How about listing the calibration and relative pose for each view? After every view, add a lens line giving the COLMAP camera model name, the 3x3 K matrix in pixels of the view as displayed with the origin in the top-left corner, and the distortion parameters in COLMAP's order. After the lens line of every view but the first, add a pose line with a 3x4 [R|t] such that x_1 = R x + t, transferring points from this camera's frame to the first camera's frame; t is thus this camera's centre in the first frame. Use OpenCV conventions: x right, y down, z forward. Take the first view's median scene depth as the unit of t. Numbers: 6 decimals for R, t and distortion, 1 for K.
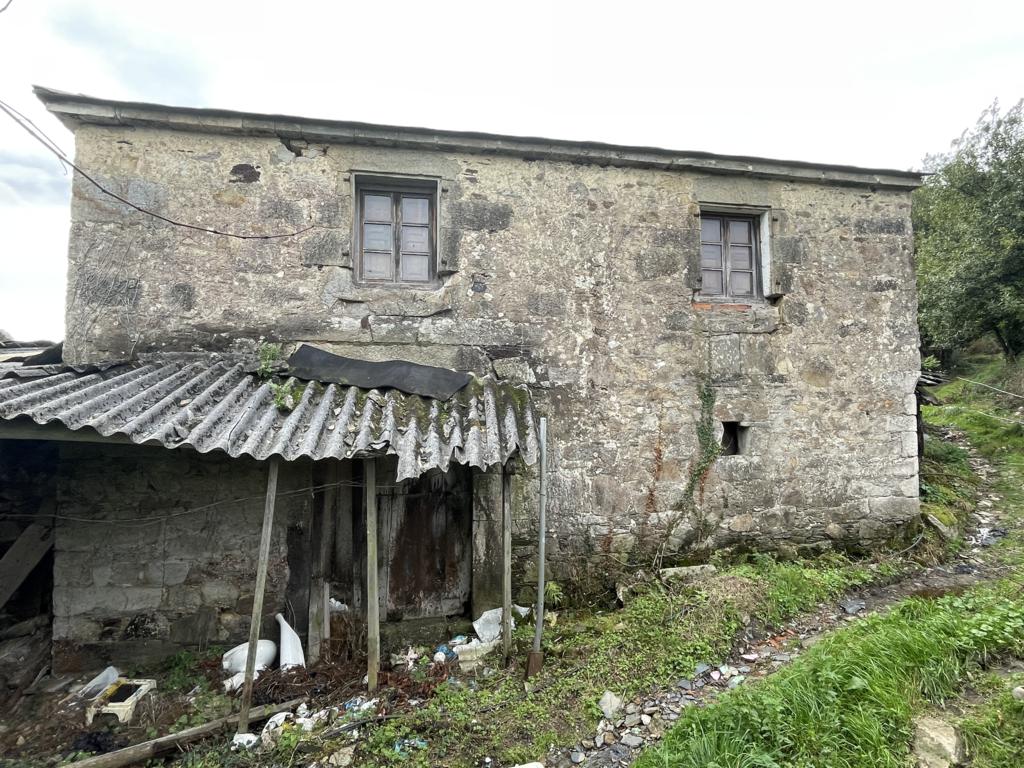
lens RADIAL K [[572.1, 0, 514.1], [0, 572.1, 390.6], [0, 0, 1]] dist [-0.011798, 0.005927]
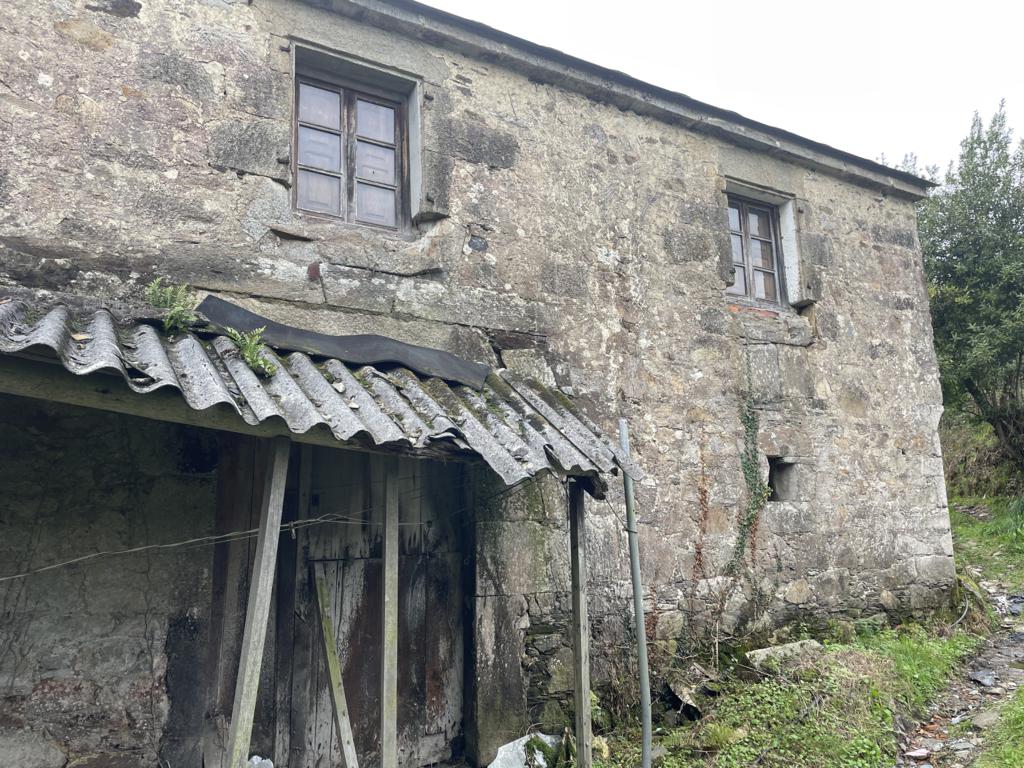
lens RADIAL K [[760.7, 0, 522.2], [0, 760.7, 392.1], [0, 0, 1]] dist [0.064680, -0.080721]
pose [[0.940025, 0.043500, 0.338322, -0.302900], [0.001459, 0.991313, -0.131514, 0.109558], [-0.341104, 0.124120, 0.931795, 0.162502]]
